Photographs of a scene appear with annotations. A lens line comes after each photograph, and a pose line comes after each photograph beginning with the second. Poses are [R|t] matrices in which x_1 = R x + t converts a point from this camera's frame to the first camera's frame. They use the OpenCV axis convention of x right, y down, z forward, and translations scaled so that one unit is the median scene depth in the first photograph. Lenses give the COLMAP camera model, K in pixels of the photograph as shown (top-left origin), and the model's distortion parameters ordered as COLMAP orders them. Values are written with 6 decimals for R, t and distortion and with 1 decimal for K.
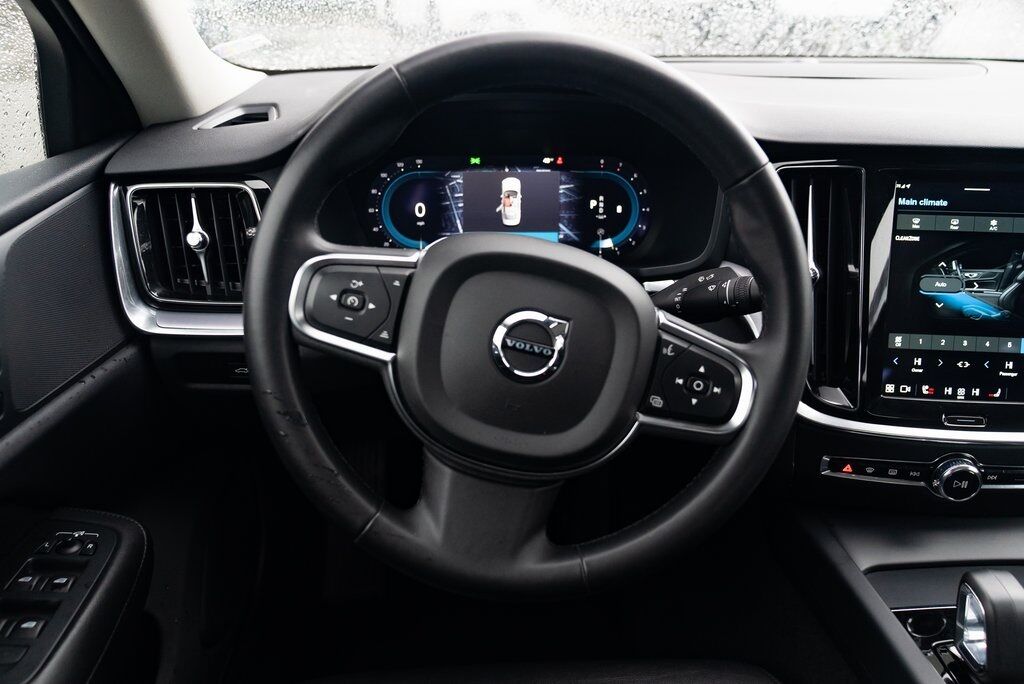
lens RADIAL K [[746.4, 0, 499.6], [0, 746.4, 342.8], [0, 0, 1]] dist [-0.032018, 0.005628]
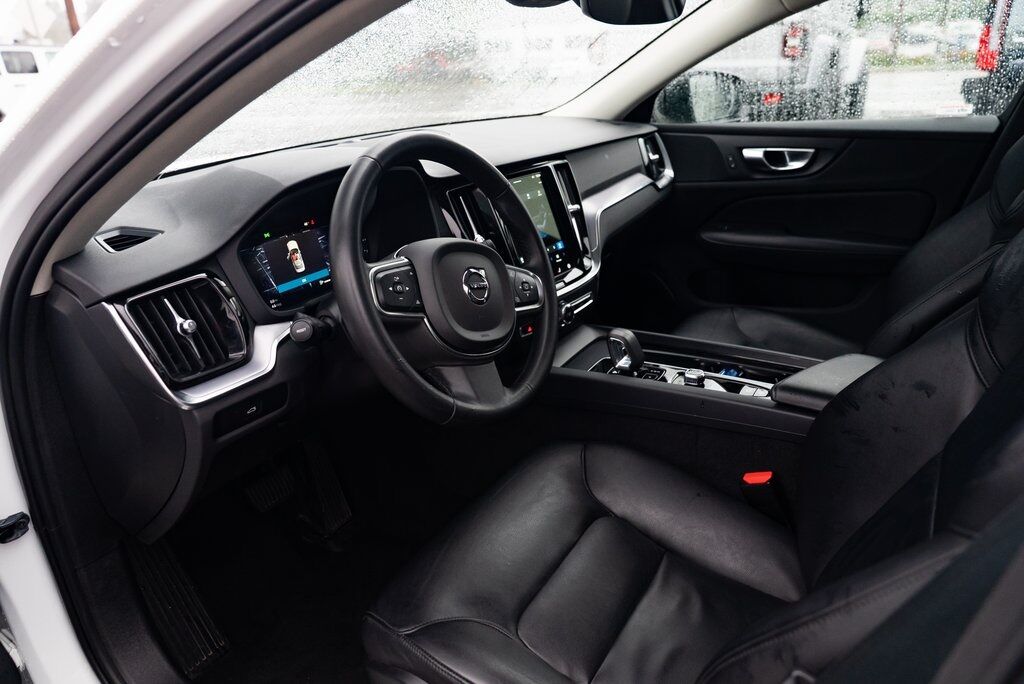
lens RADIAL K [[698.3, 0, 512.0], [0, 698.3, 342.0], [0, 0, 1]] dist [-0.042748, 0.023801]
pose [[0.567734, -0.343281, 0.748223, -0.965322], [0.413259, 0.904927, 0.101605, -0.005293], [-0.711966, 0.251526, 0.655622, -0.159949]]
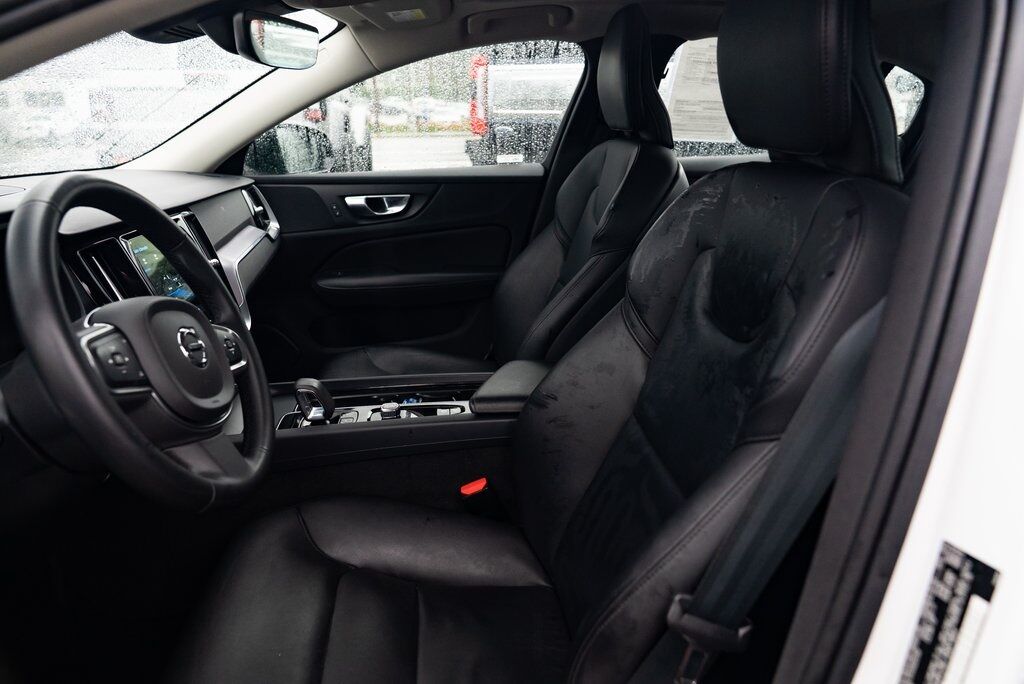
lens RADIAL K [[698.3, 0, 512.0], [0, 698.3, 342.0], [0, 0, 1]] dist [-0.042748, 0.023801]
pose [[-0.069398, -0.319328, 0.945100, -1.081813], [0.444712, 0.838137, 0.315843, -0.135385], [-0.892981, 0.442216, 0.083844, 0.191288]]
